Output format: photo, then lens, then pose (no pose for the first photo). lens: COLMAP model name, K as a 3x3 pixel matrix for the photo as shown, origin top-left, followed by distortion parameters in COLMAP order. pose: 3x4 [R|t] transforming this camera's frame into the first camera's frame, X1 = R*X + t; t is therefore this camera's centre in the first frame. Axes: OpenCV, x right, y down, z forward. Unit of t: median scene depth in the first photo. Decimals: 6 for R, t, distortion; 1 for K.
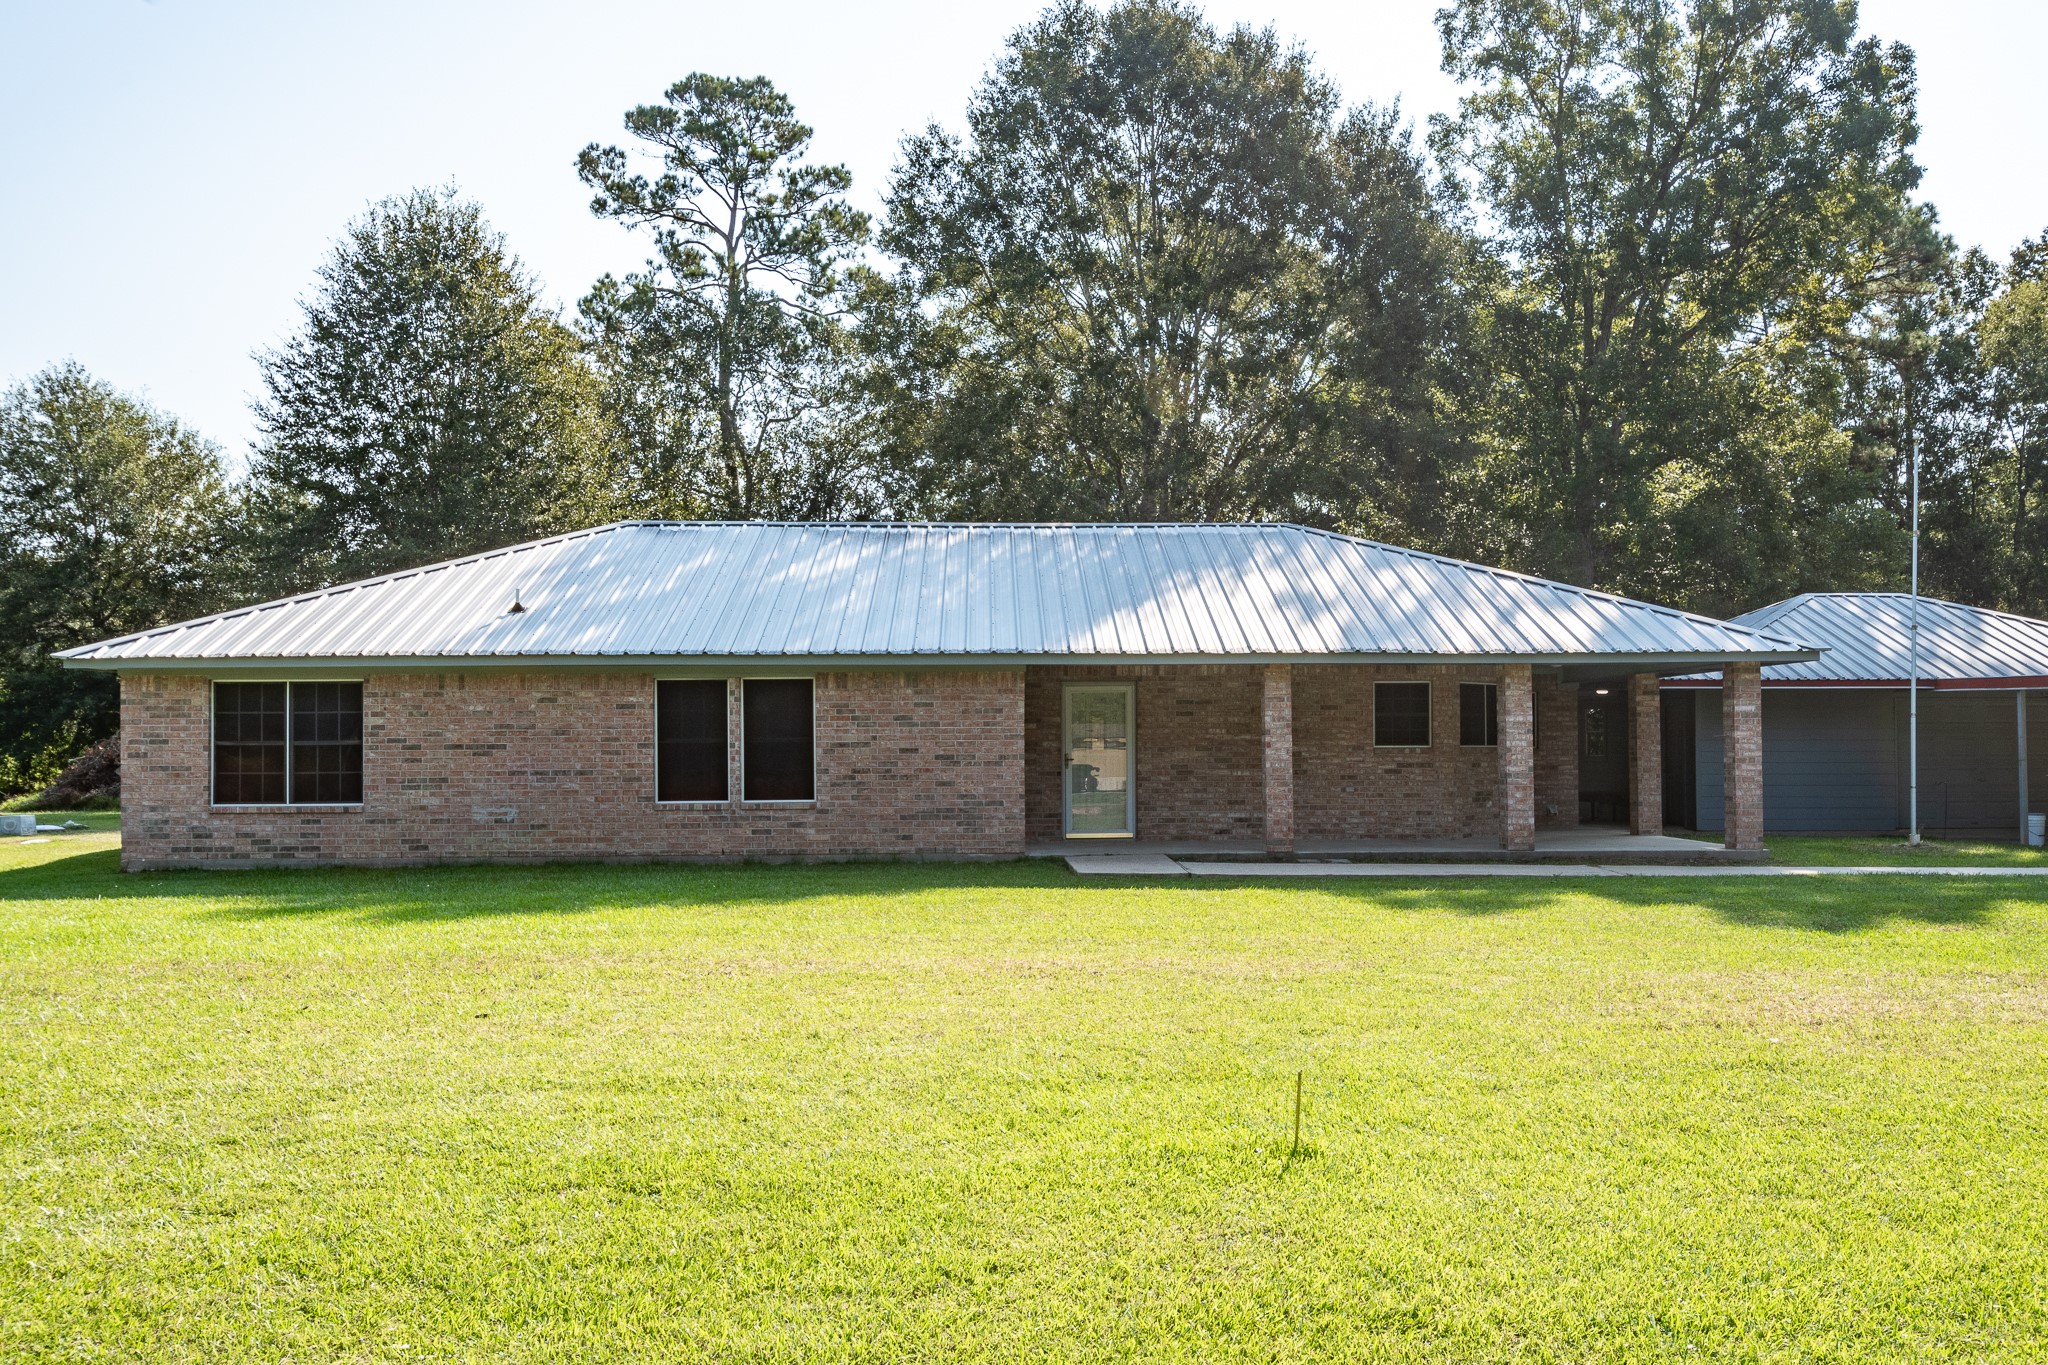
lens RADIAL K [[1632.8, 0, 1024.0], [0, 1632.8, 682.5], [0, 0, 1]] dist [-0.002490, 0.002666]
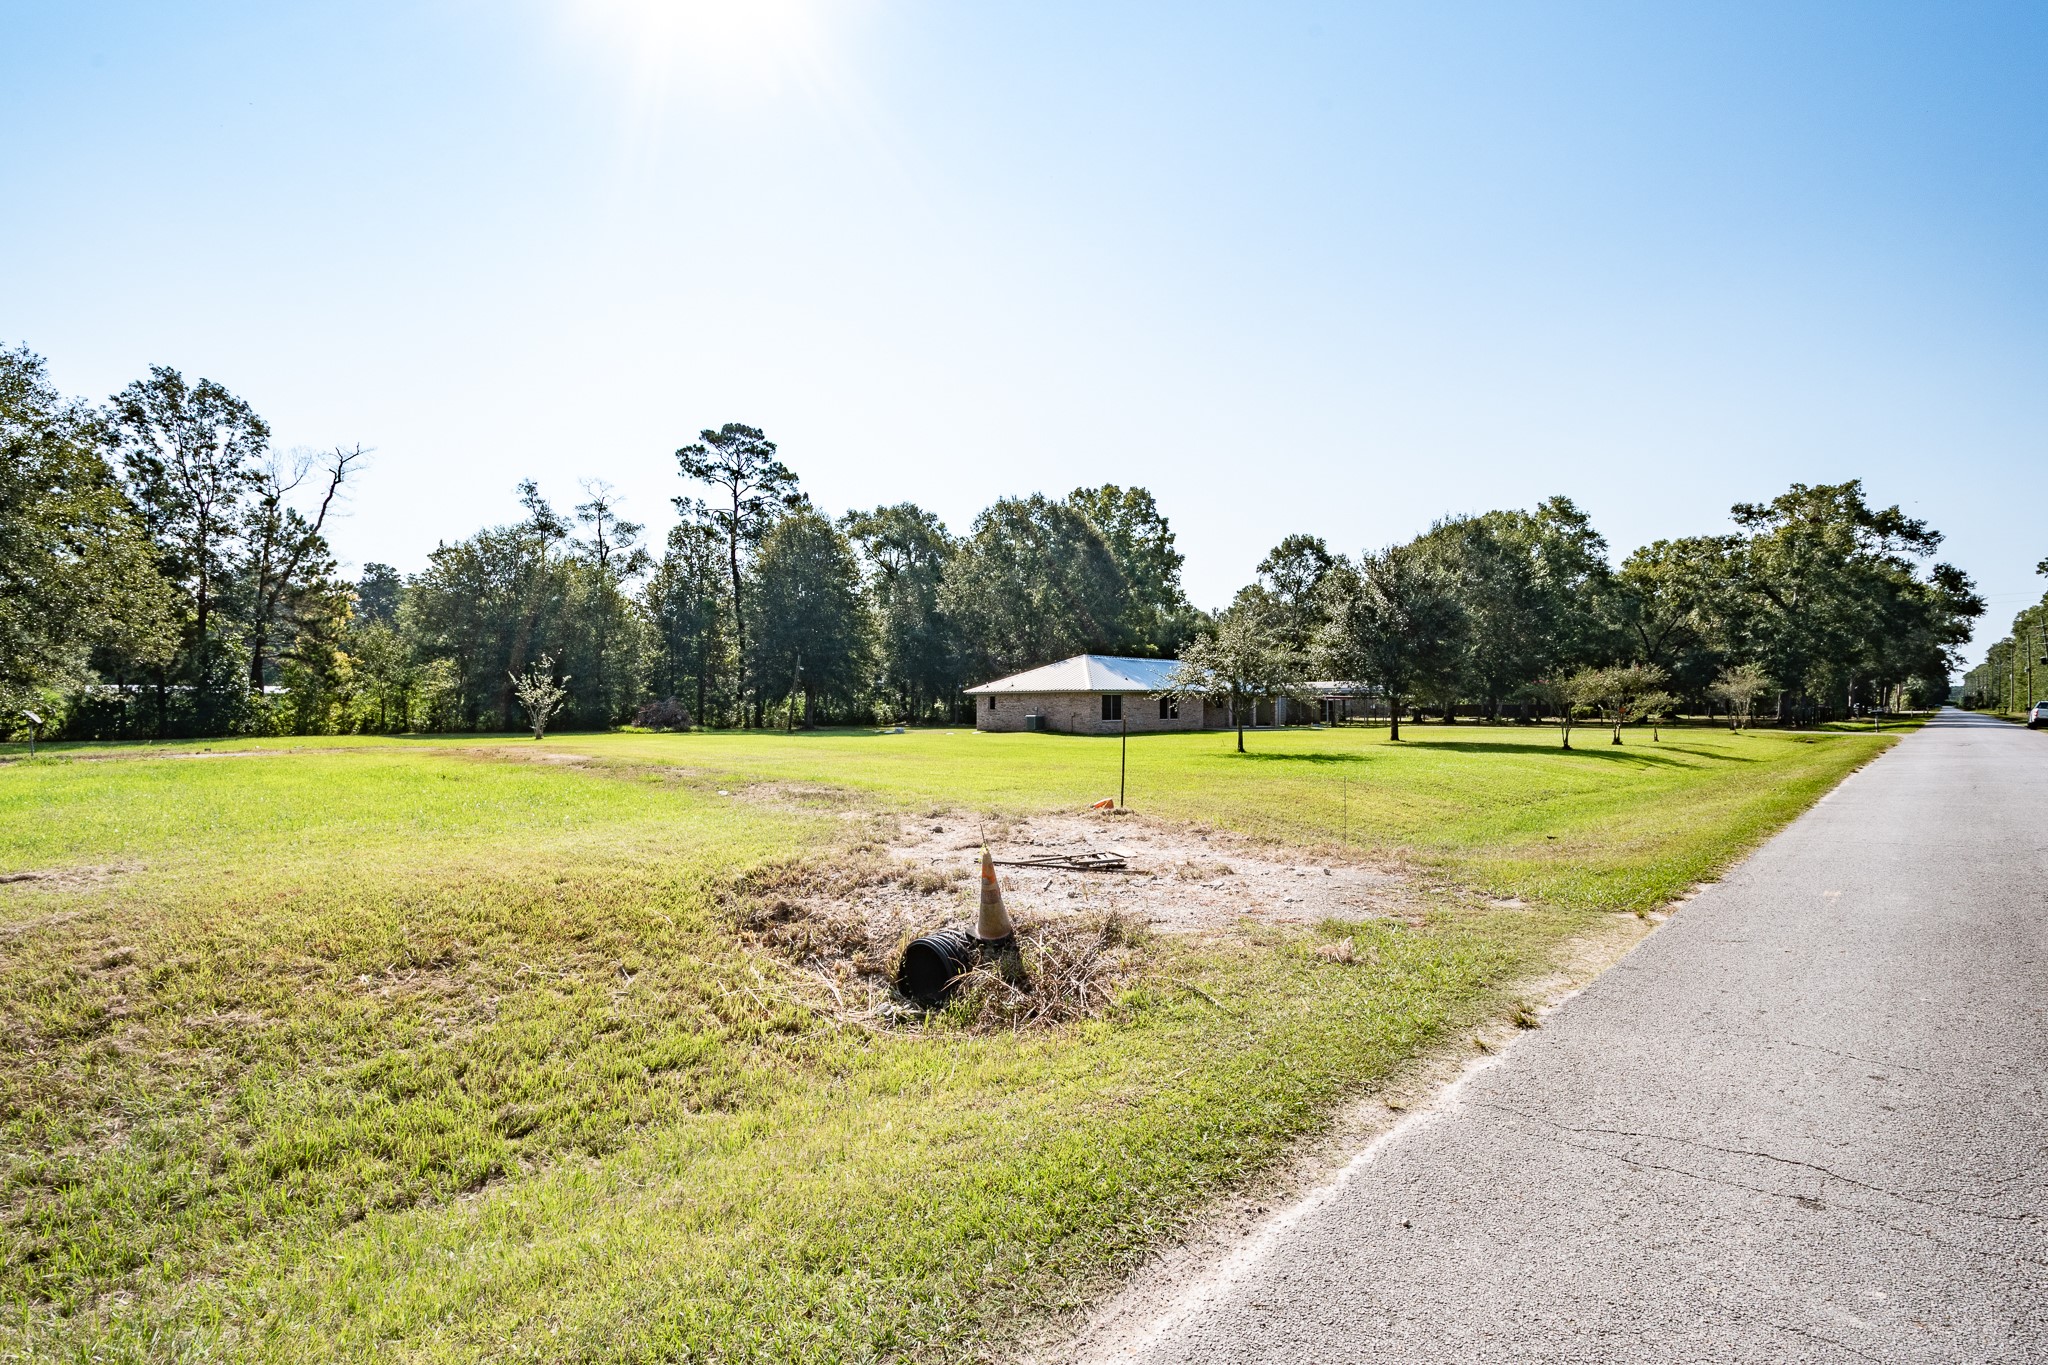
lens RADIAL K [[932.4, 0, 1024.0], [0, 932.4, 682.5], [0, 0, 1]] dist [0.012964, 0.000011]
pose [[0.738541, 0.021360, 0.673870, -1.081882], [-0.029892, 0.999553, 0.001078, -0.013868], [-0.673546, -0.020940, 0.738849, -0.370422]]
